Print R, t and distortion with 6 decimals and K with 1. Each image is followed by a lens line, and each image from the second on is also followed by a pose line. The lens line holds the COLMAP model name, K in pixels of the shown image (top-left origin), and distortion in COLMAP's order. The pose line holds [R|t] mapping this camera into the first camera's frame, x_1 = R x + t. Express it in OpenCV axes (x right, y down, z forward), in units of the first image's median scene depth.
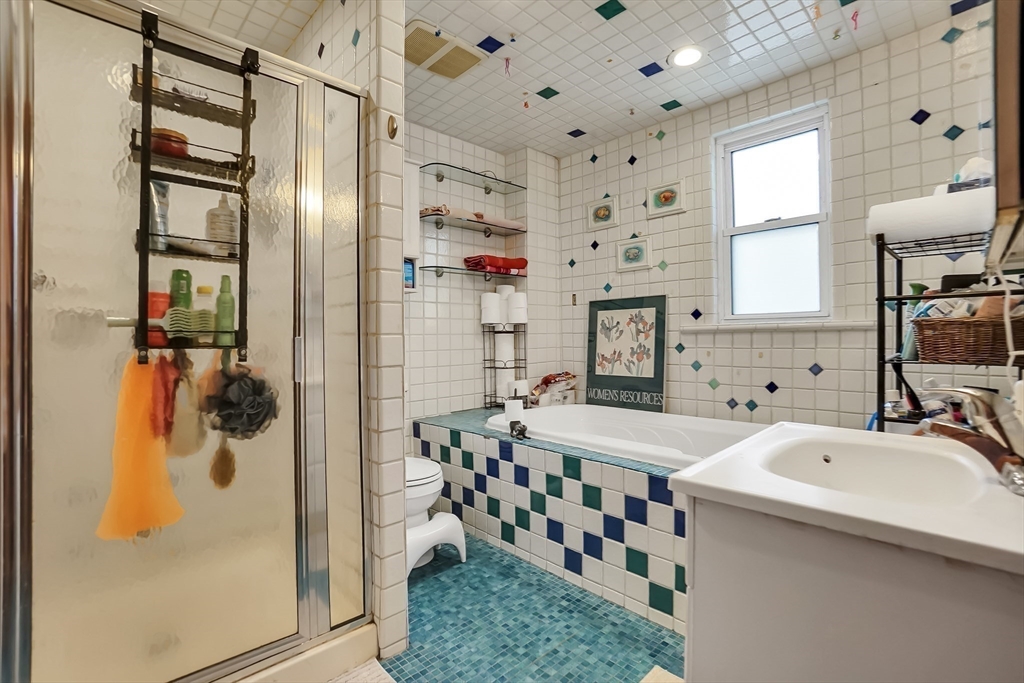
lens RADIAL K [[473.5, 0, 513.3], [0, 473.5, 339.6], [0, 0, 1]] dist [-0.014756, 0.001983]
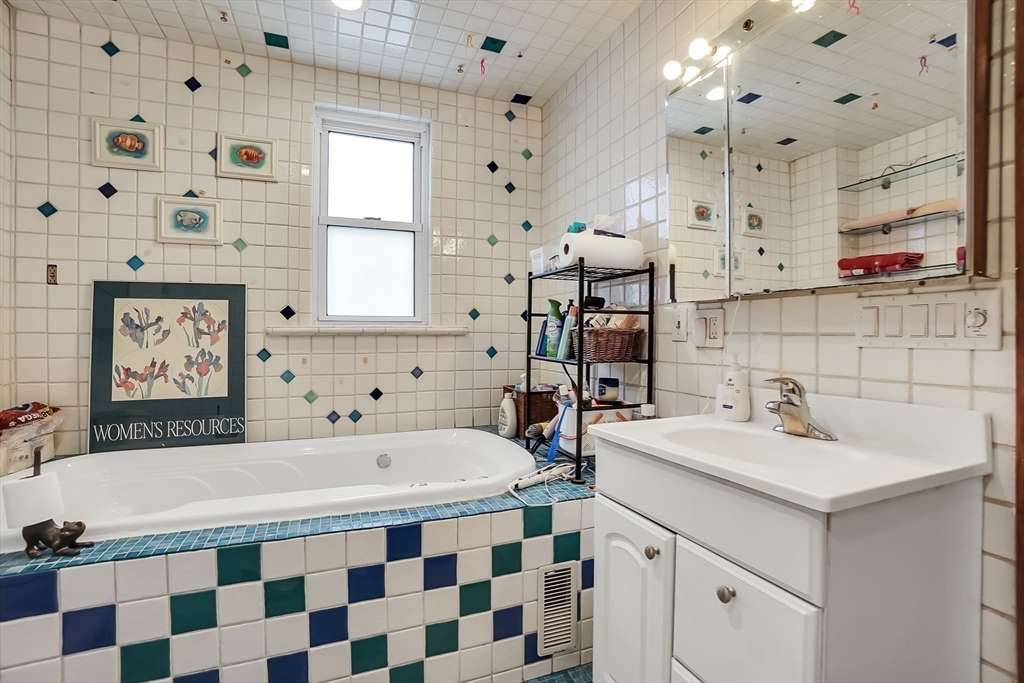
lens RADIAL K [[495.9, 0, 515.2], [0, 495.9, 339.2], [0, 0, 1]] dist [-0.026816, 0.002990]
pose [[0.379135, 0.003339, 0.925335, -0.233213], [-0.000132, 0.999994, -0.003555, -0.005113], [-0.925342, 0.001226, 0.379133, 0.305150]]
